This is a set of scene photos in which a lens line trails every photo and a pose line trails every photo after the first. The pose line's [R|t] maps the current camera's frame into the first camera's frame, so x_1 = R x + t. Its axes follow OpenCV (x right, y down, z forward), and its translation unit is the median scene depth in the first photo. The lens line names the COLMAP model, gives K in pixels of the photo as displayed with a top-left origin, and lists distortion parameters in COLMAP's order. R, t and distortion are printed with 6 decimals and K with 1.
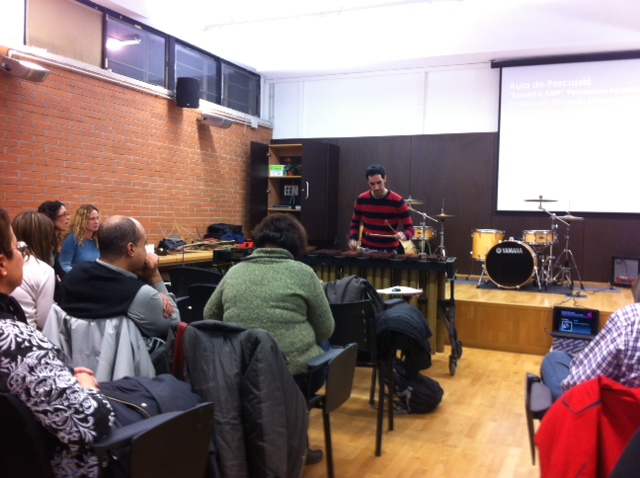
lens RADIAL K [[607.7, 0, 336.6], [0, 607.7, 236.4], [0, 0, 1]] dist [0.110202, -0.318977]
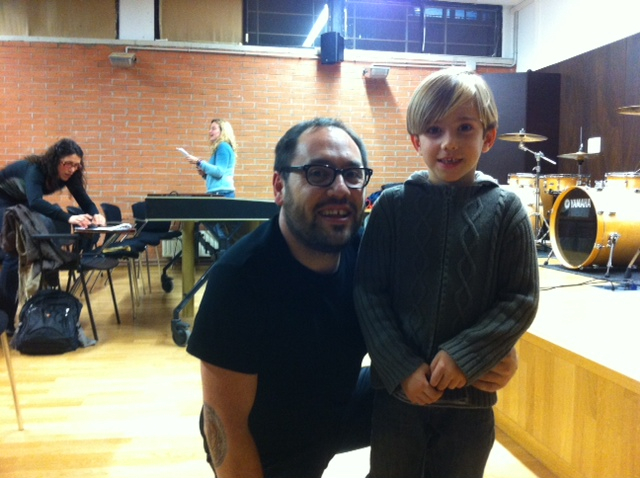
lens RADIAL K [[614.4, 0, 327.2], [0, 614.4, 239.0], [0, 0, 1]] dist [0.089821, -0.263582]
pose [[0.552460, 0.039290, -0.832613, 0.577721], [-0.021364, 0.999228, 0.032977, 0.038235], [0.833265, -0.000431, 0.552873, 0.436338]]
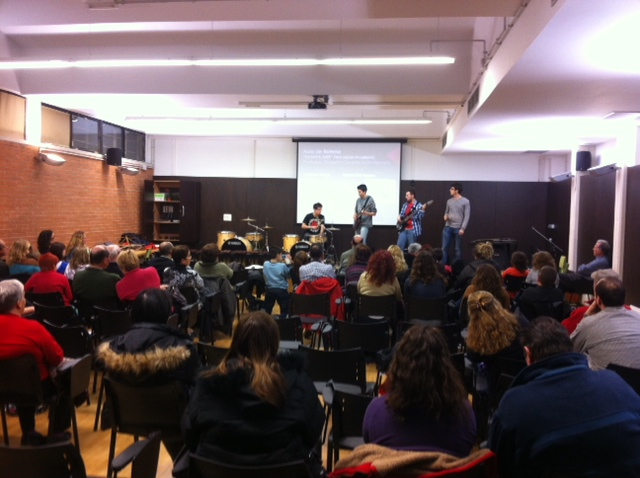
lens RADIAL K [[607.7, 0, 336.6], [0, 607.7, 236.4], [0, 0, 1]] dist [0.110202, -0.318977]
pose [[0.955672, -0.017918, 0.293889, -0.155852], [0.012108, 0.999694, 0.021575, -0.044276], [-0.294186, -0.017060, 0.955596, -0.768681]]
